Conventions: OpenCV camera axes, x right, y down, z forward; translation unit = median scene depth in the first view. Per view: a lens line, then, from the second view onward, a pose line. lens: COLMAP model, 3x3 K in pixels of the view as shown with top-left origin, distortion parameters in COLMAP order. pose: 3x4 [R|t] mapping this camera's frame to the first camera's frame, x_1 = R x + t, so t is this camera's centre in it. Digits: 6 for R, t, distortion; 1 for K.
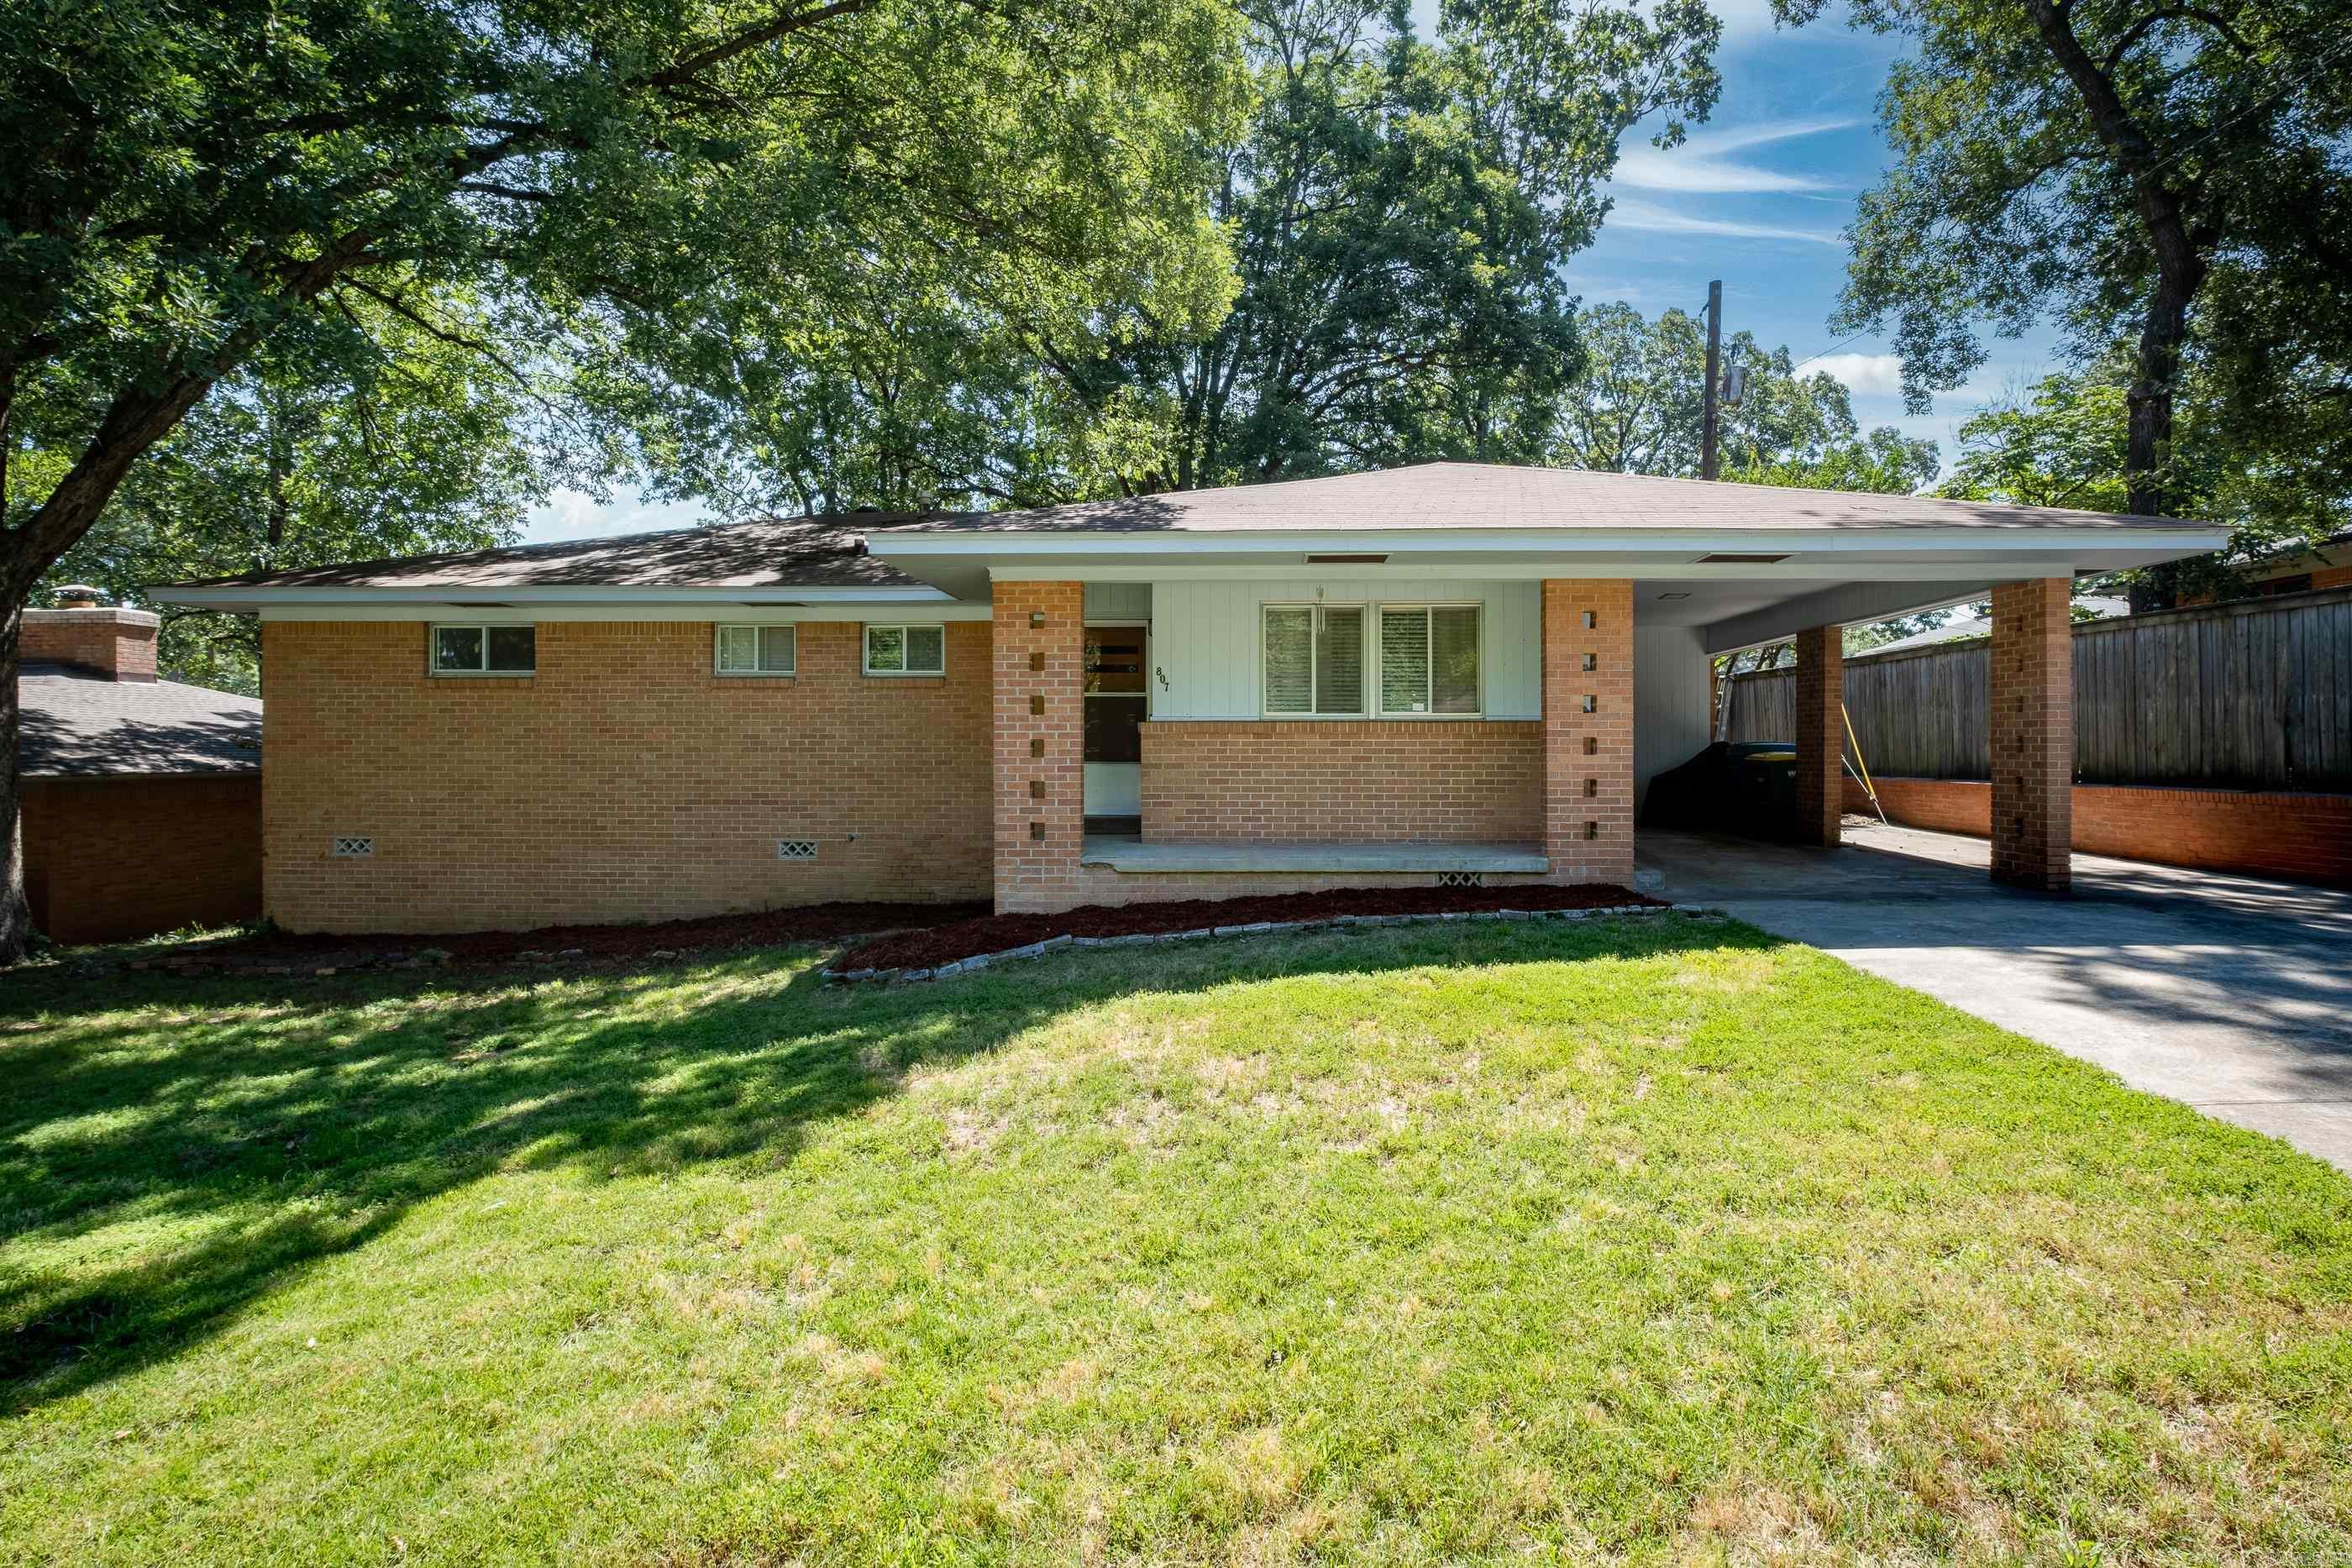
lens RADIAL K [[1151.4, 0, 1199.5], [0, 1151.4, 777.9], [0, 0, 1]] dist [-0.006155, 0.000320]
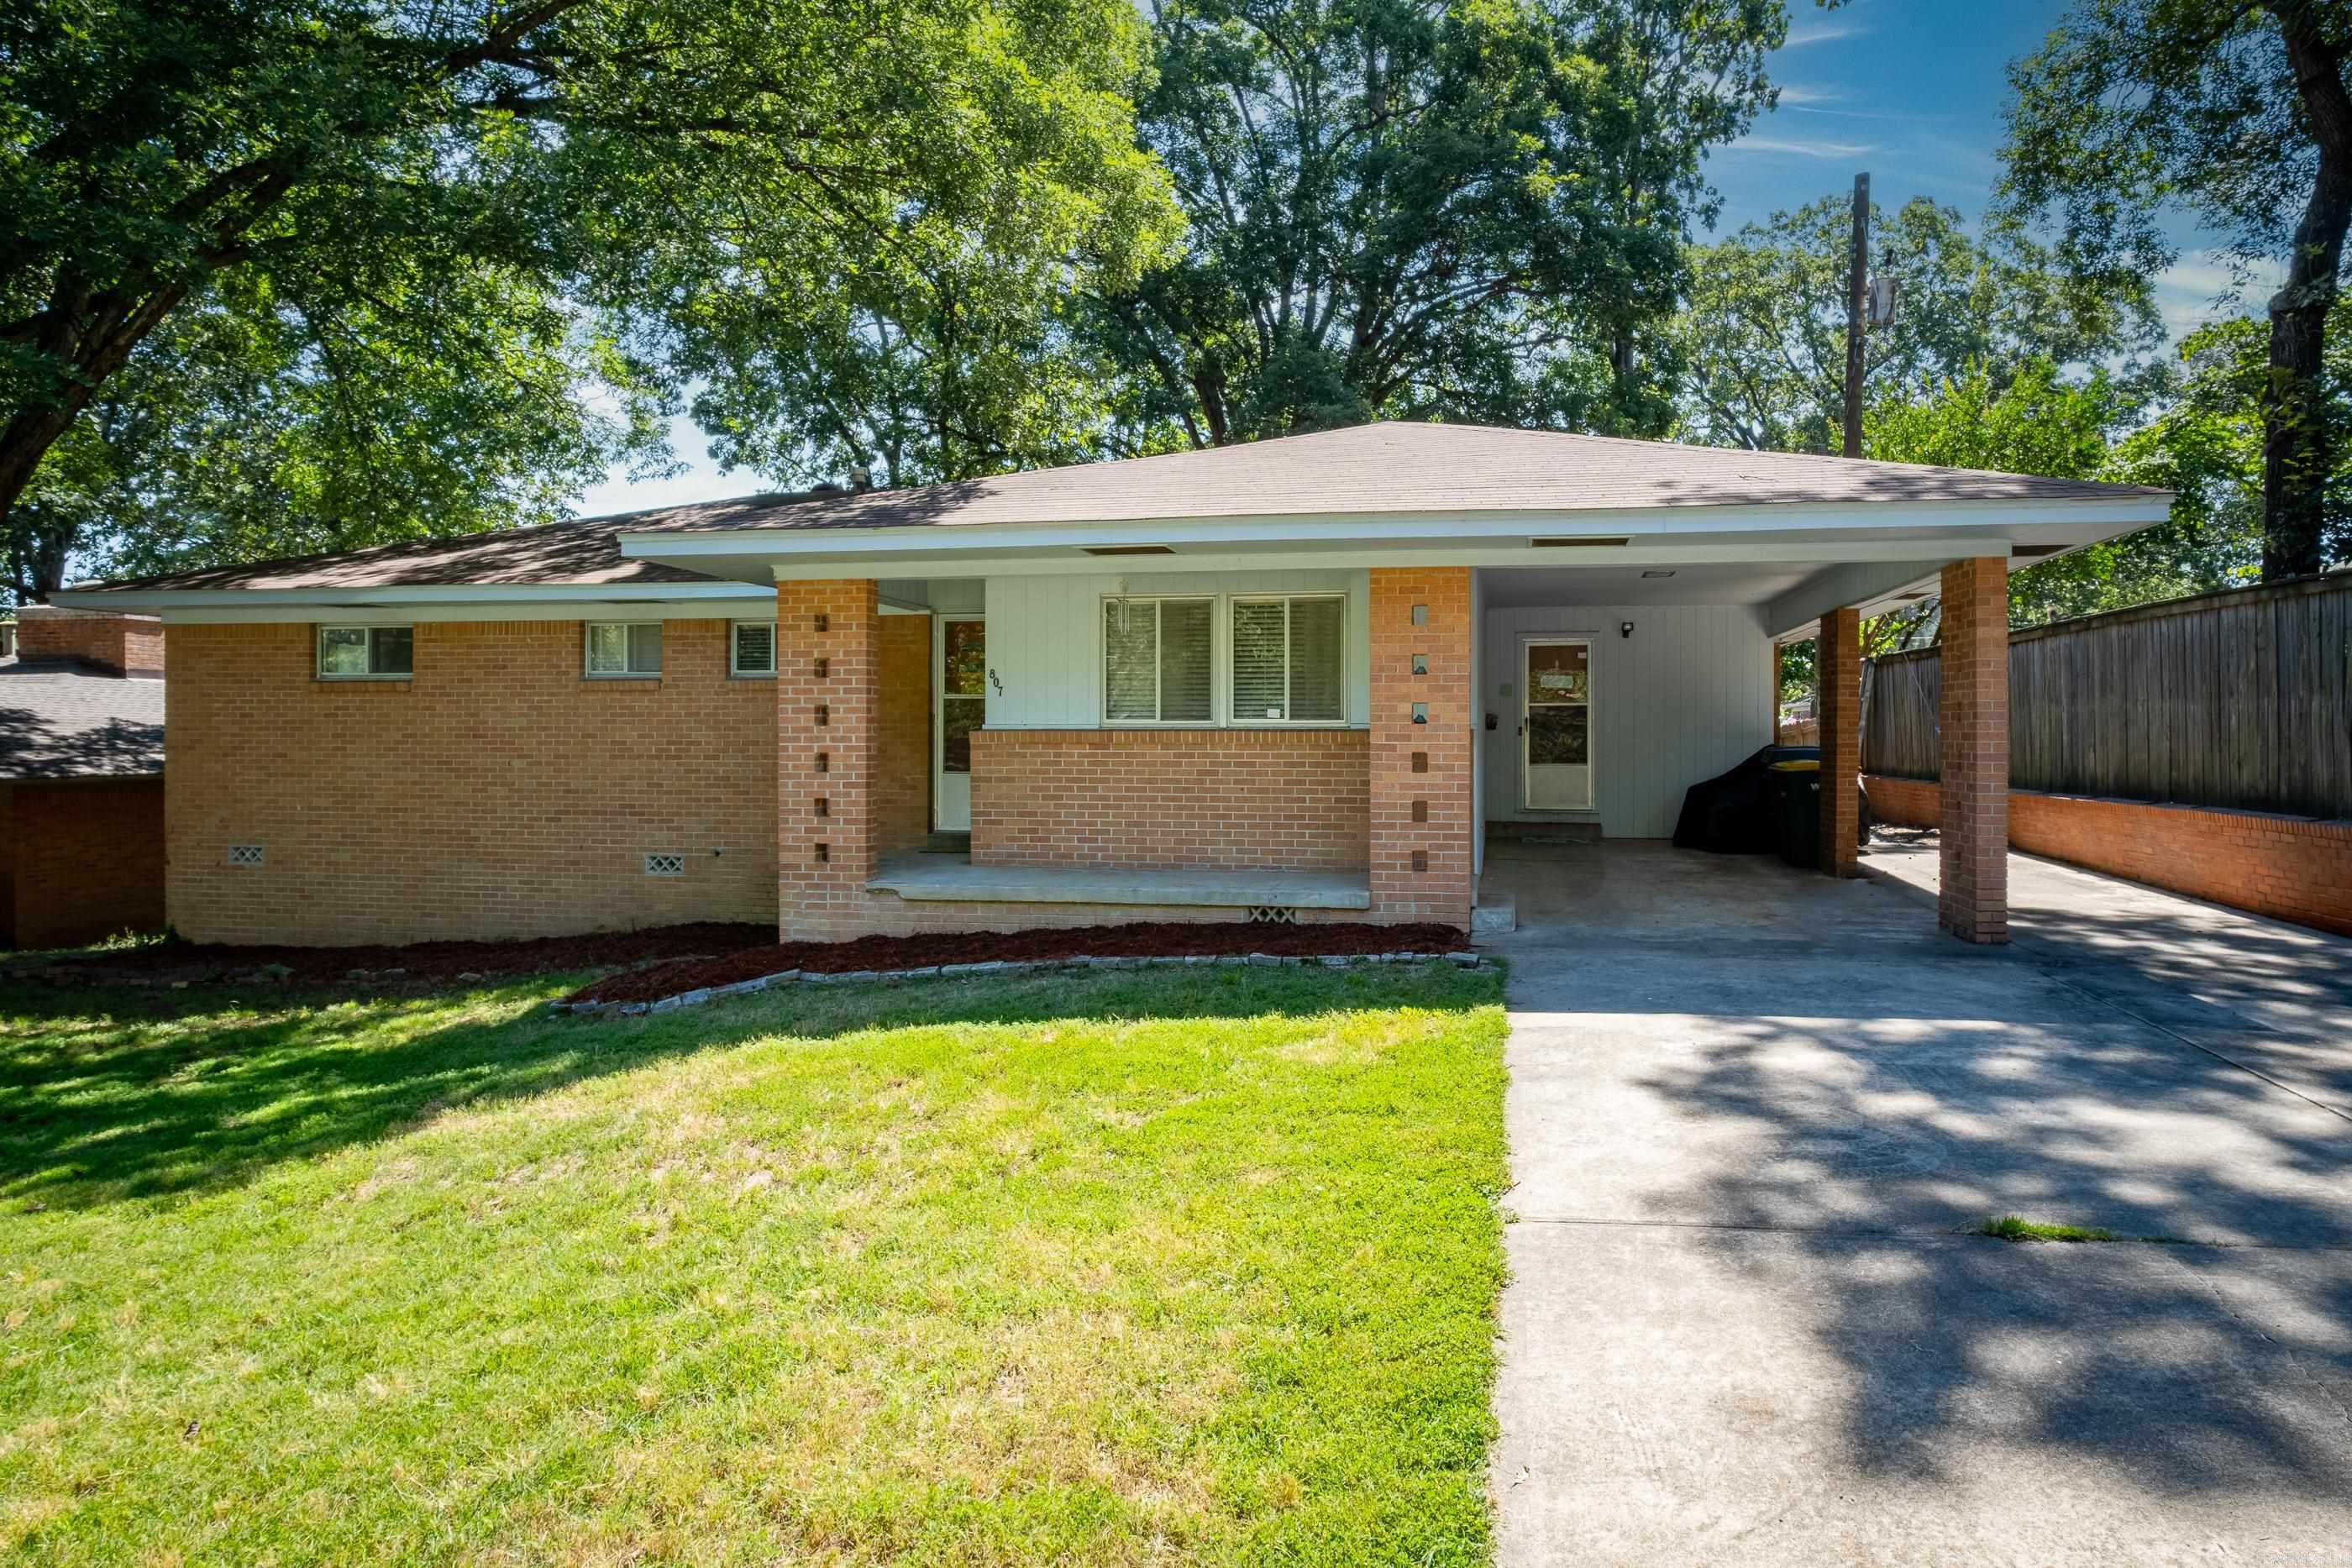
lens RADIAL K [[1330.7, 0, 1160.6], [0, 1330.7, 774.8], [0, 0, 1]] dist [-0.004629, 0.000449]
pose [[0.990258, 0.003636, -0.139200, 0.236202], [-0.003419, 0.999993, 0.001798, -0.016120], [0.139206, -0.001304, 0.990263, -0.007812]]
